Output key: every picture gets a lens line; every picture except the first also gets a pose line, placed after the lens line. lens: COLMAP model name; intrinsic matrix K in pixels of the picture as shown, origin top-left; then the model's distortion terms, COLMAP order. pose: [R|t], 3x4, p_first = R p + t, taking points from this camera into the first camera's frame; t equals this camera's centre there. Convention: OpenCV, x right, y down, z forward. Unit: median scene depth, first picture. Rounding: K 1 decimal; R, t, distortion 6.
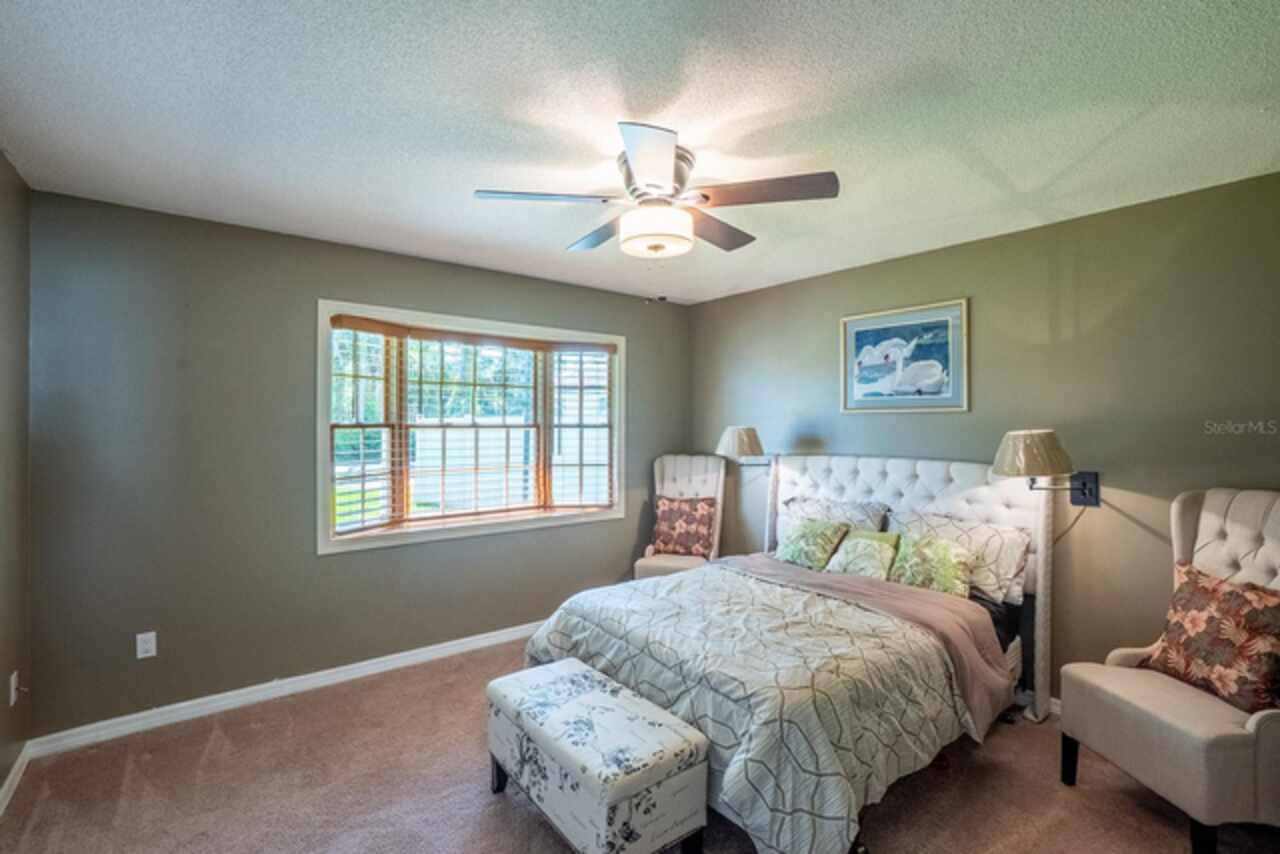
lens RADIAL K [[566.6, 0, 632.3], [0, 566.6, 425.0], [0, 0, 1]] dist [-0.064782, 0.022318]
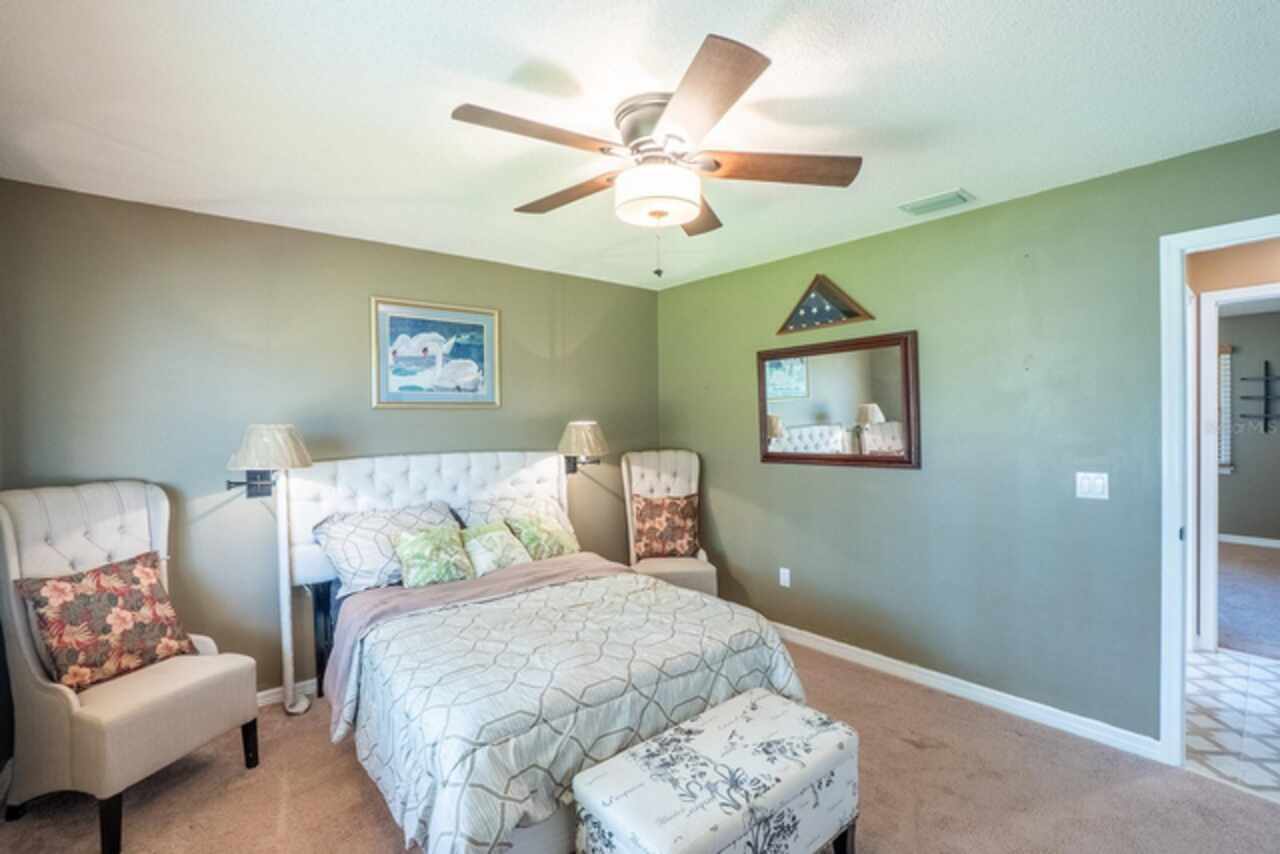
lens RADIAL K [[566.6, 0, 632.3], [0, 566.6, 425.0], [0, 0, 1]] dist [-0.064782, 0.022318]
pose [[-0.013480, -0.014127, 0.999809, -0.560649], [0.016303, 0.999764, 0.014347, -0.000521], [-0.999776, 0.016493, -0.013246, 0.706665]]
